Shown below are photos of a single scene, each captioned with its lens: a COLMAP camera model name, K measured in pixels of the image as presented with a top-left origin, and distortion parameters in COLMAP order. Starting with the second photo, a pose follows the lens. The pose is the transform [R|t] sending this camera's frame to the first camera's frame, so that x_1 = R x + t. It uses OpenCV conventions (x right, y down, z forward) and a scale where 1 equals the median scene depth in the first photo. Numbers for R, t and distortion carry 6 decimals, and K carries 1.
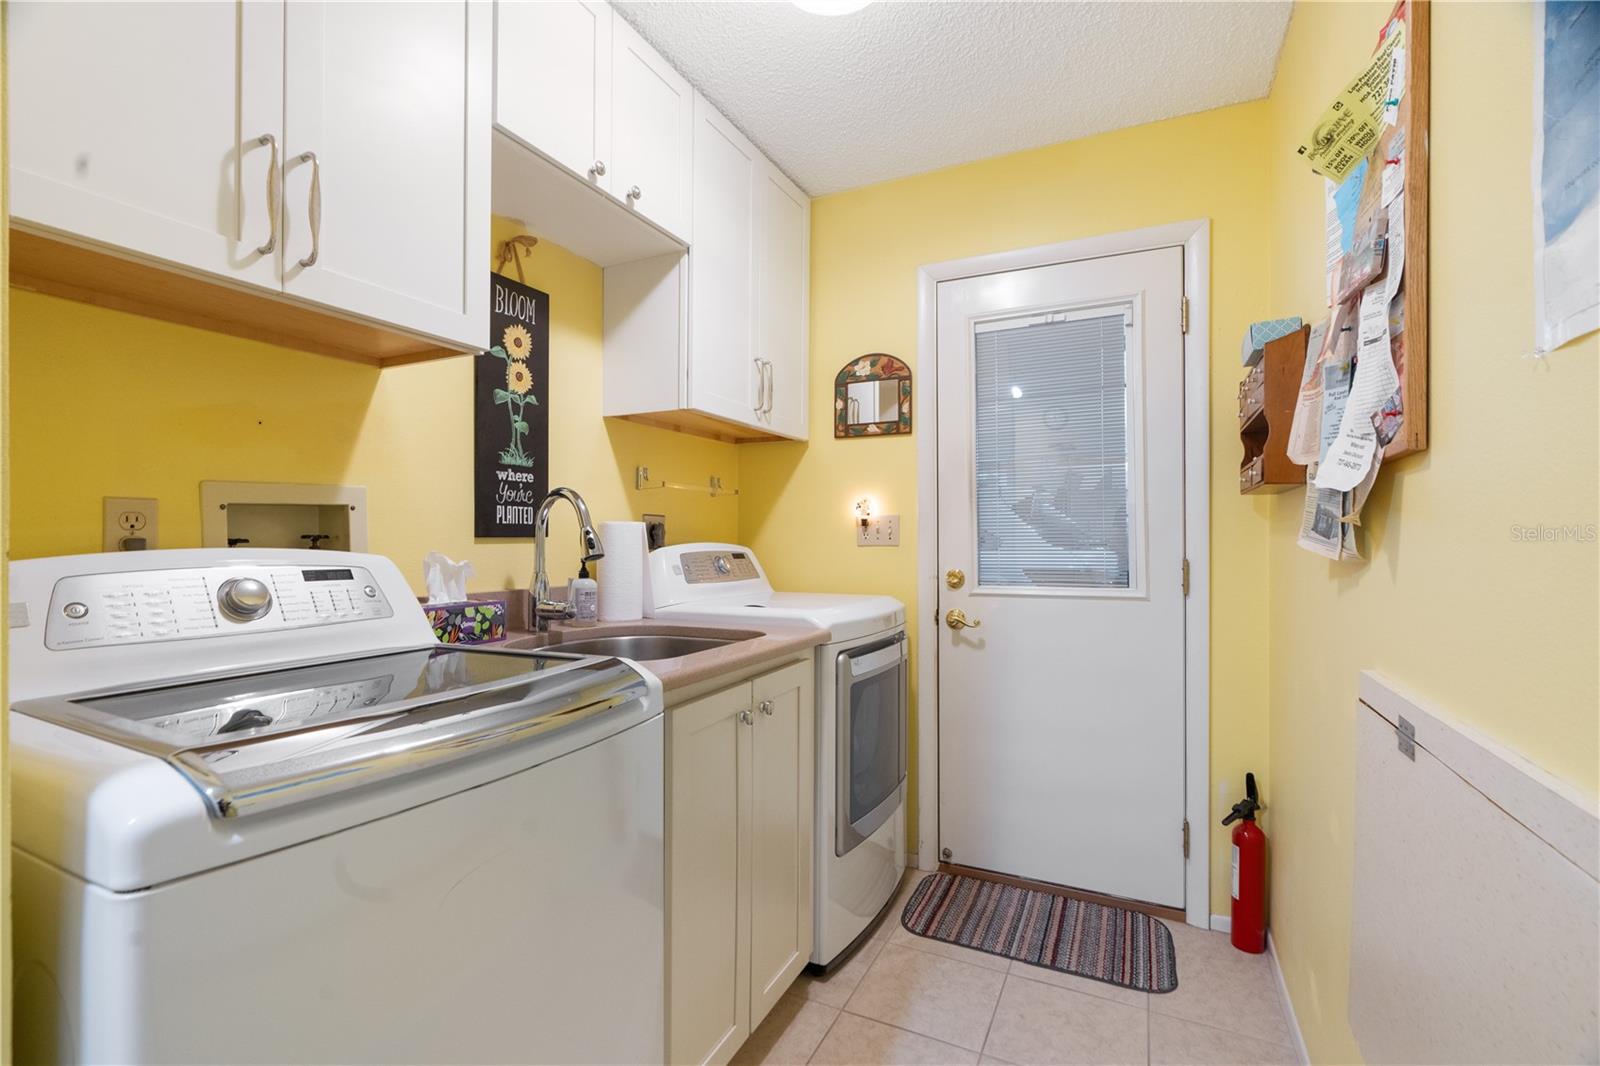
lens RADIAL K [[737.2, 0, 790.6], [0, 737.2, 536.8], [0, 0, 1]] dist [-0.005783, 0.002738]
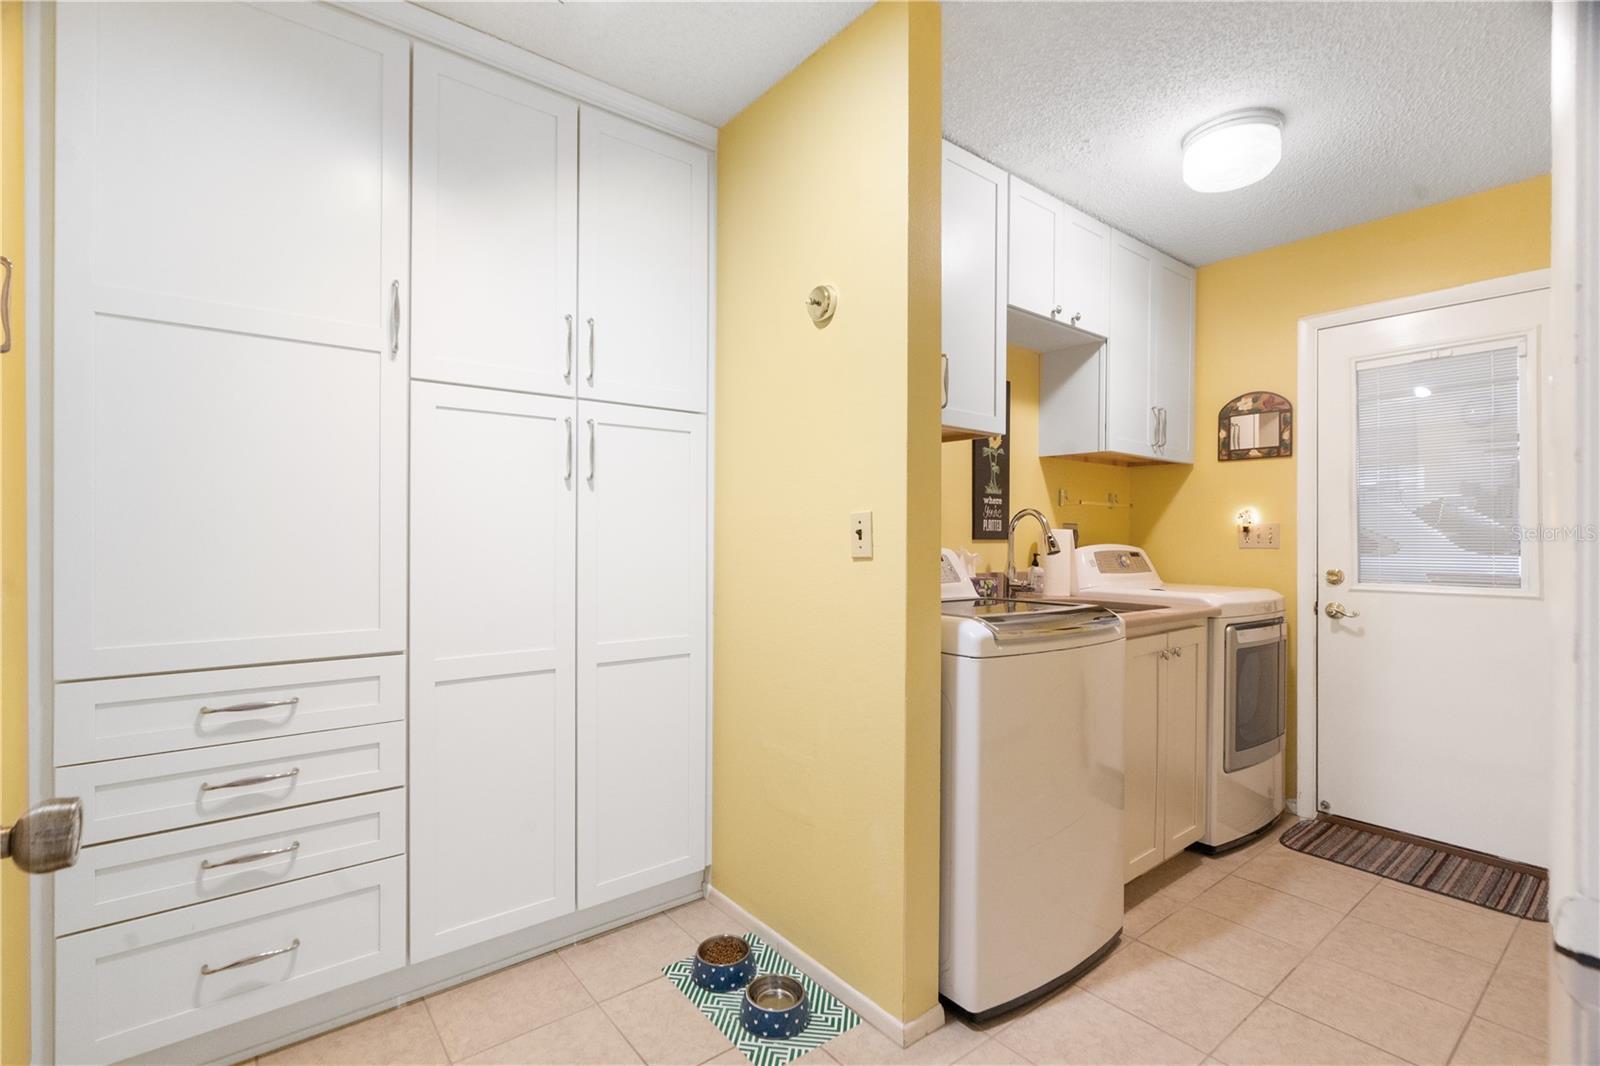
lens RADIAL K [[737.2, 0, 790.6], [0, 737.2, 536.8], [0, 0, 1]] dist [-0.005783, 0.002738]
pose [[0.905610, 0.005193, -0.424081, -0.077650], [-0.006080, 0.999981, -0.000739, -0.001058], [0.424069, 0.003248, 0.905624, -0.503786]]
